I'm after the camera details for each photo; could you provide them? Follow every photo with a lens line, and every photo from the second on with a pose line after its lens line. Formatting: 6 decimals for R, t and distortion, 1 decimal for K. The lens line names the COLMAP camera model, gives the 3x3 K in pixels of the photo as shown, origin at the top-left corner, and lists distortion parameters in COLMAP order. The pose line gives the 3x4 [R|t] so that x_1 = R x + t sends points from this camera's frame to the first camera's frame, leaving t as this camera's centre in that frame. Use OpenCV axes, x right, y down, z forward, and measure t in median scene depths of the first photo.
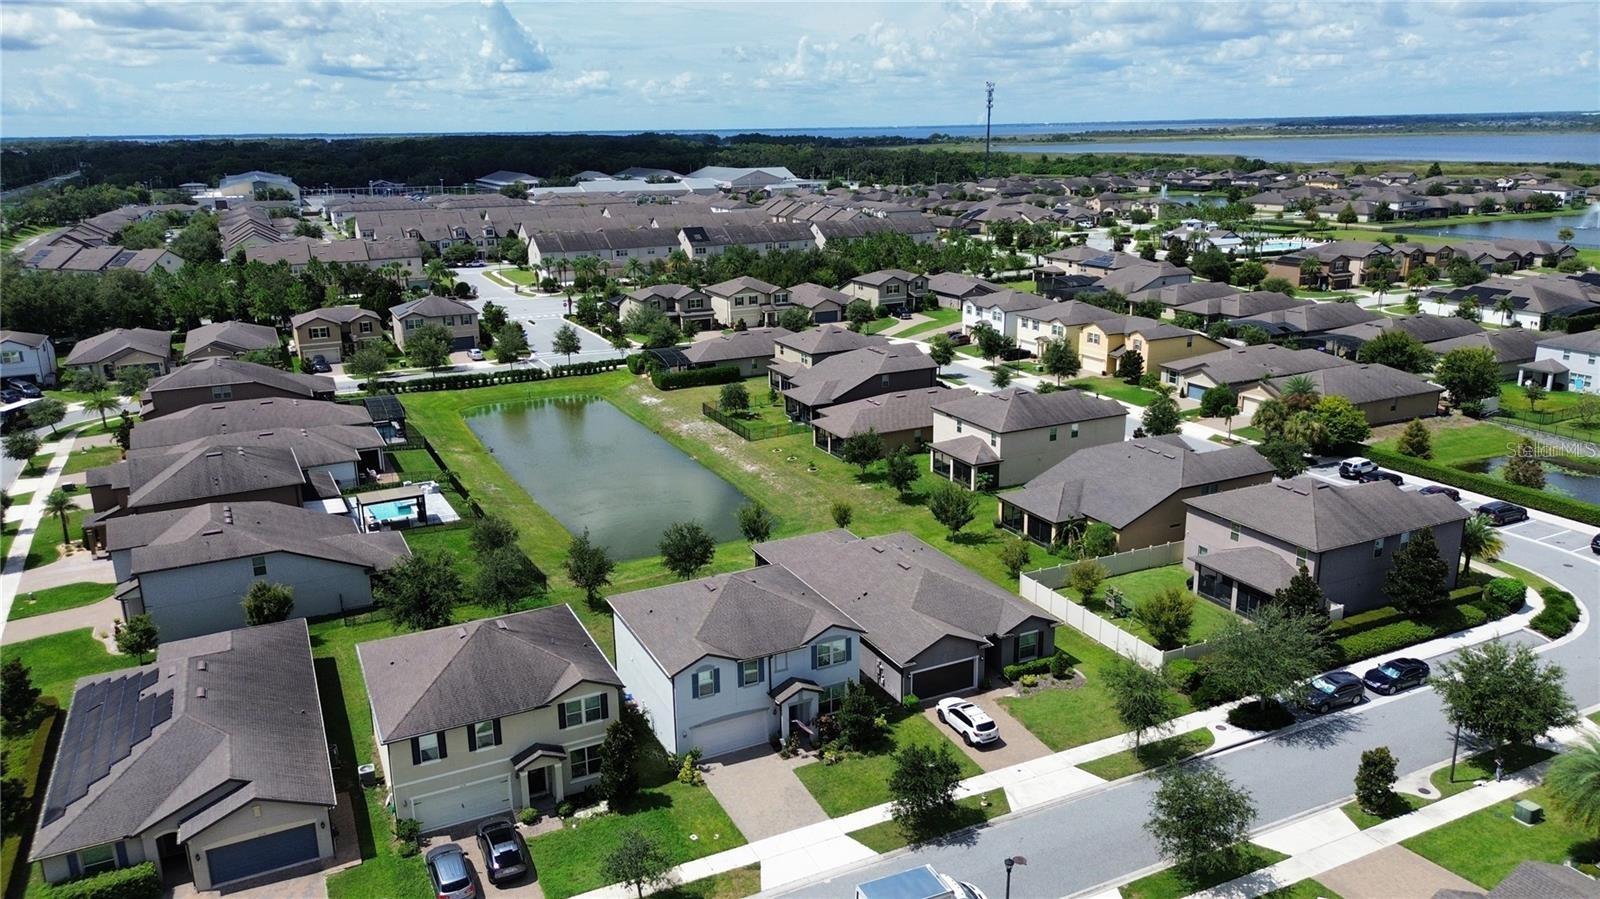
lens RADIAL K [[1131.5, 0, 800.0], [0, 1131.5, 449.5], [0, 0, 1]] dist [0.056938, -0.051847]
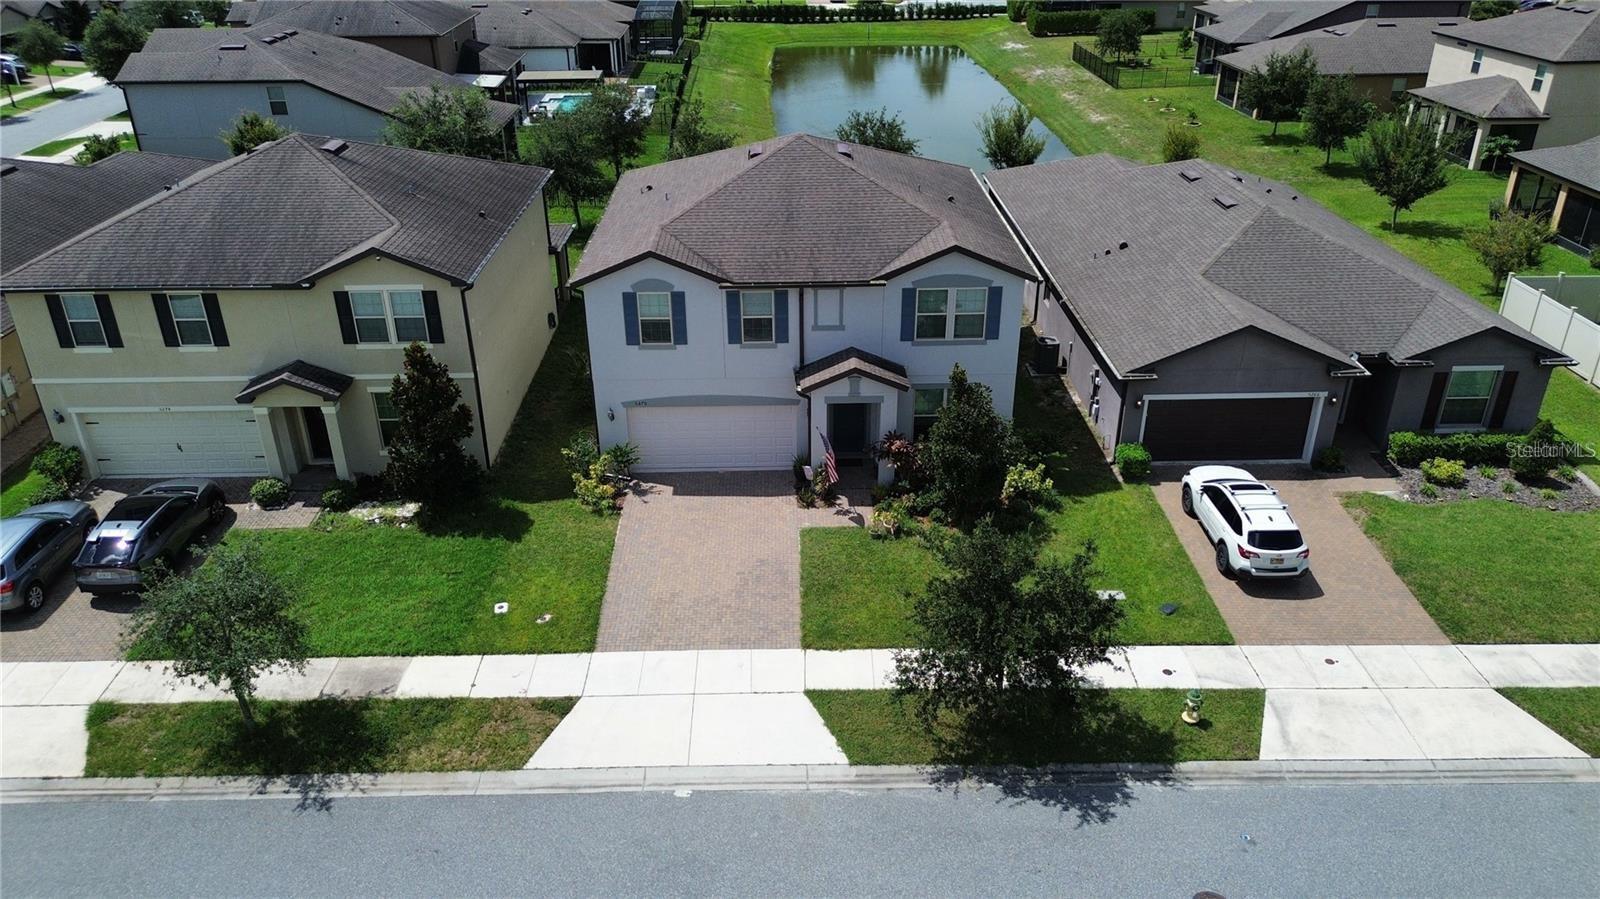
lens RADIAL K [[1131.5, 0, 800.0], [0, 1131.5, 449.5], [0, 0, 1]] dist [0.056938, -0.051847]
pose [[0.905207, 0.195563, -0.377301, 0.135013], [-0.118389, 0.968725, 0.218075, 0.122831], [0.408148, -0.152734, 0.900048, 0.486142]]
